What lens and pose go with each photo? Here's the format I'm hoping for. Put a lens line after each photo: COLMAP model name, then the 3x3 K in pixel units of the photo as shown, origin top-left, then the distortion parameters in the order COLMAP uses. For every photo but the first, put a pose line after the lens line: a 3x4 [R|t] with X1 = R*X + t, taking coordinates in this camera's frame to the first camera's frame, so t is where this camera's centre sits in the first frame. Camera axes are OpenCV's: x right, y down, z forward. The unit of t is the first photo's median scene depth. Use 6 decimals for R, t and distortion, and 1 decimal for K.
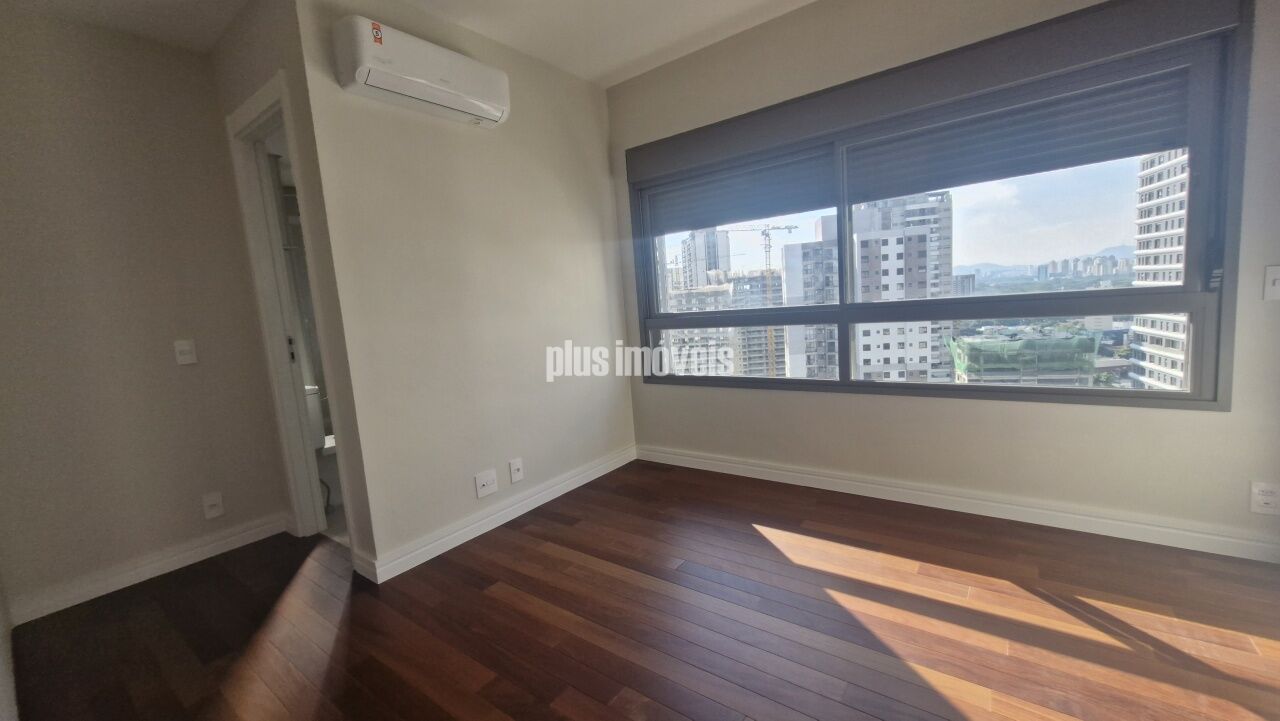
lens RADIAL K [[502.6, 0, 631.6], [0, 502.6, 358.6], [0, 0, 1]] dist [0.002938, -0.000452]
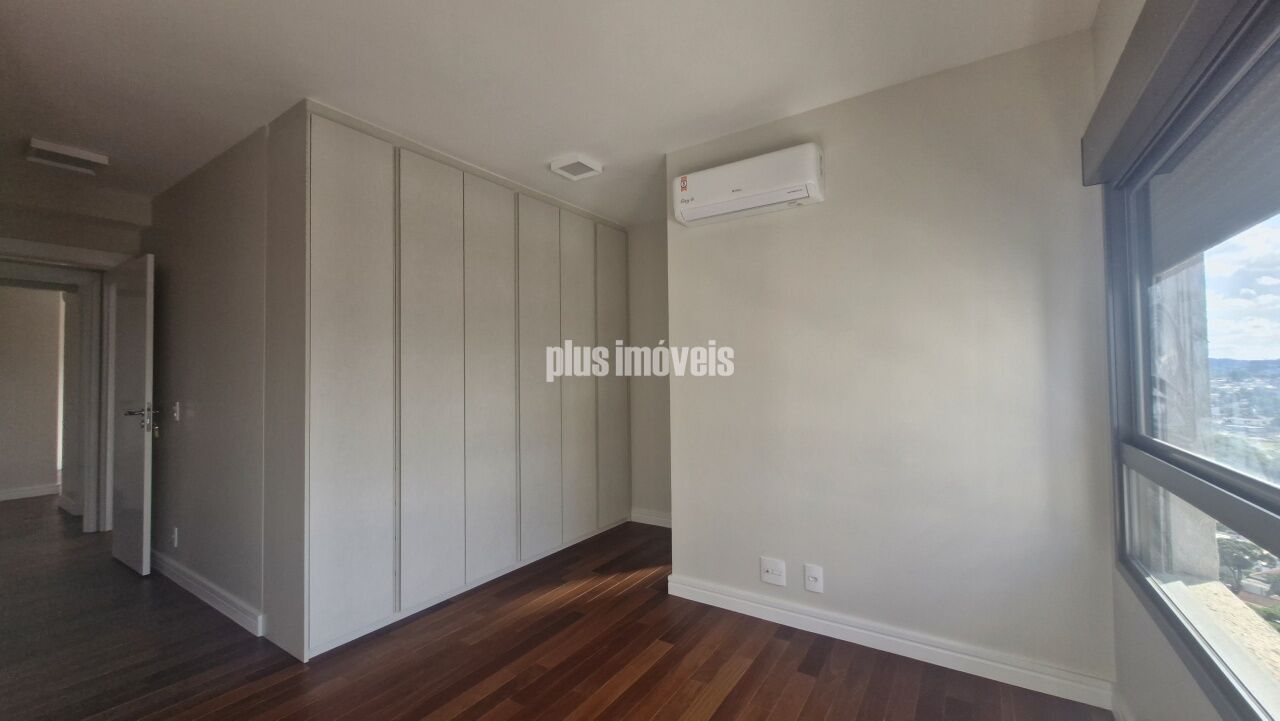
lens RADIAL K [[502.6, 0, 637.8], [0, 502.6, 354.4], [0, 0, 1]] dist [0.002938, -0.000452]
pose [[0.094674, 0.047399, -0.994379, 0.635024], [-0.113869, 0.992826, 0.036484, -0.173883], [0.988975, 0.109775, 0.099392, 0.604130]]
